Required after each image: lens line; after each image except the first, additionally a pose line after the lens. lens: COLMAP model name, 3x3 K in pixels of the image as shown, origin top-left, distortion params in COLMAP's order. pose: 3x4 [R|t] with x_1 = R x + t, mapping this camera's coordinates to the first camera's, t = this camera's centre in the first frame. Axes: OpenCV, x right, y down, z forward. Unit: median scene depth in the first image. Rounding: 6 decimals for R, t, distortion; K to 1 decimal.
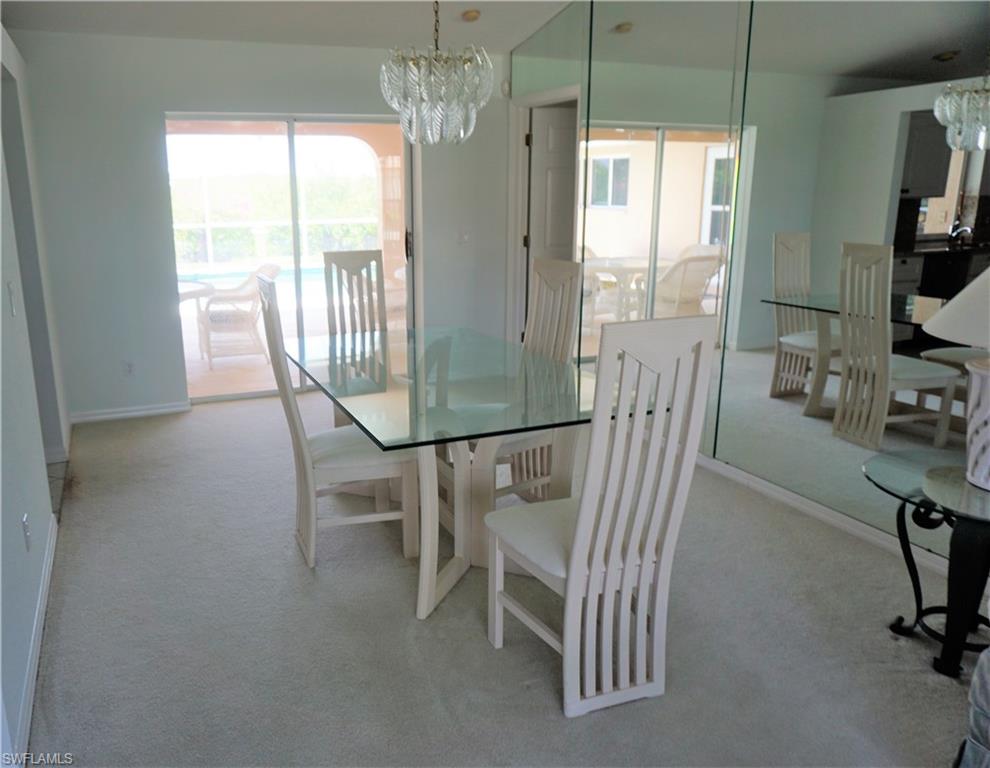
lens RADIAL K [[765.0, 0, 426.6], [0, 765.0, 382.0], [0, 0, 1]] dist [-0.005620, 0.000941]
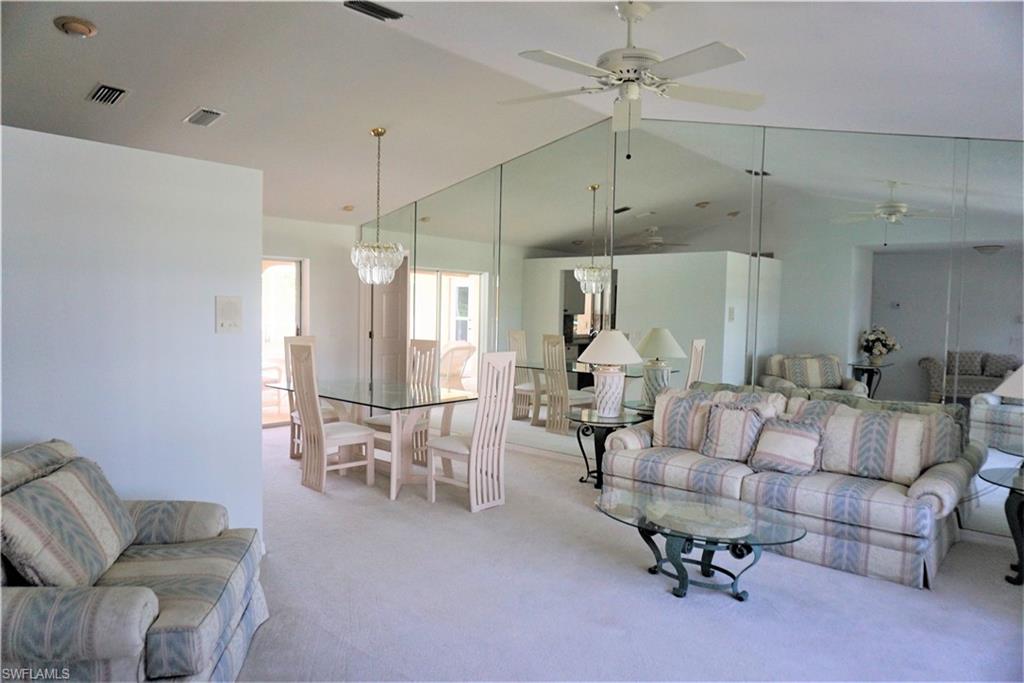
lens RADIAL K [[686.9, 0, 512.0], [0, 686.9, 341.5], [0, 0, 1]] dist [-0.053906, 0.037550]
pose [[0.889895, 0.006620, 0.456117, -0.303381], [0.079497, 0.982343, -0.169358, 0.116176], [-0.449185, 0.186970, 0.873656, -0.467761]]
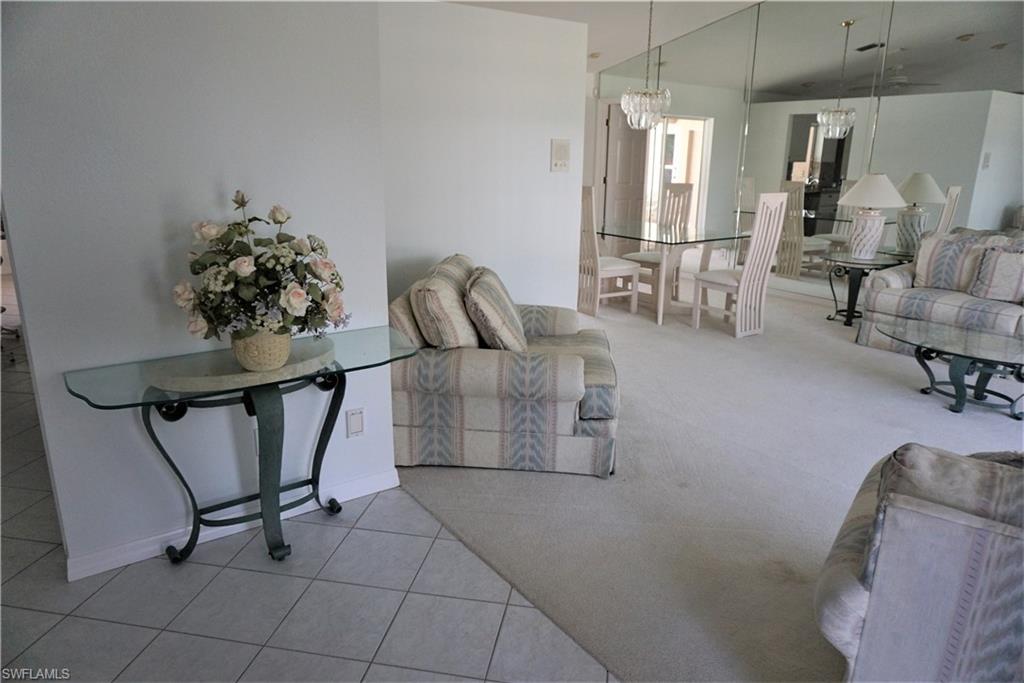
lens RADIAL K [[686.9, 0, 512.0], [0, 686.9, 341.5], [0, 0, 1]] dist [-0.053906, 0.037550]
pose [[0.971769, -0.038956, 0.232695, -0.504422], [0.033185, 0.999038, 0.028667, 0.146218], [-0.233588, -0.020136, 0.972127, -0.524724]]
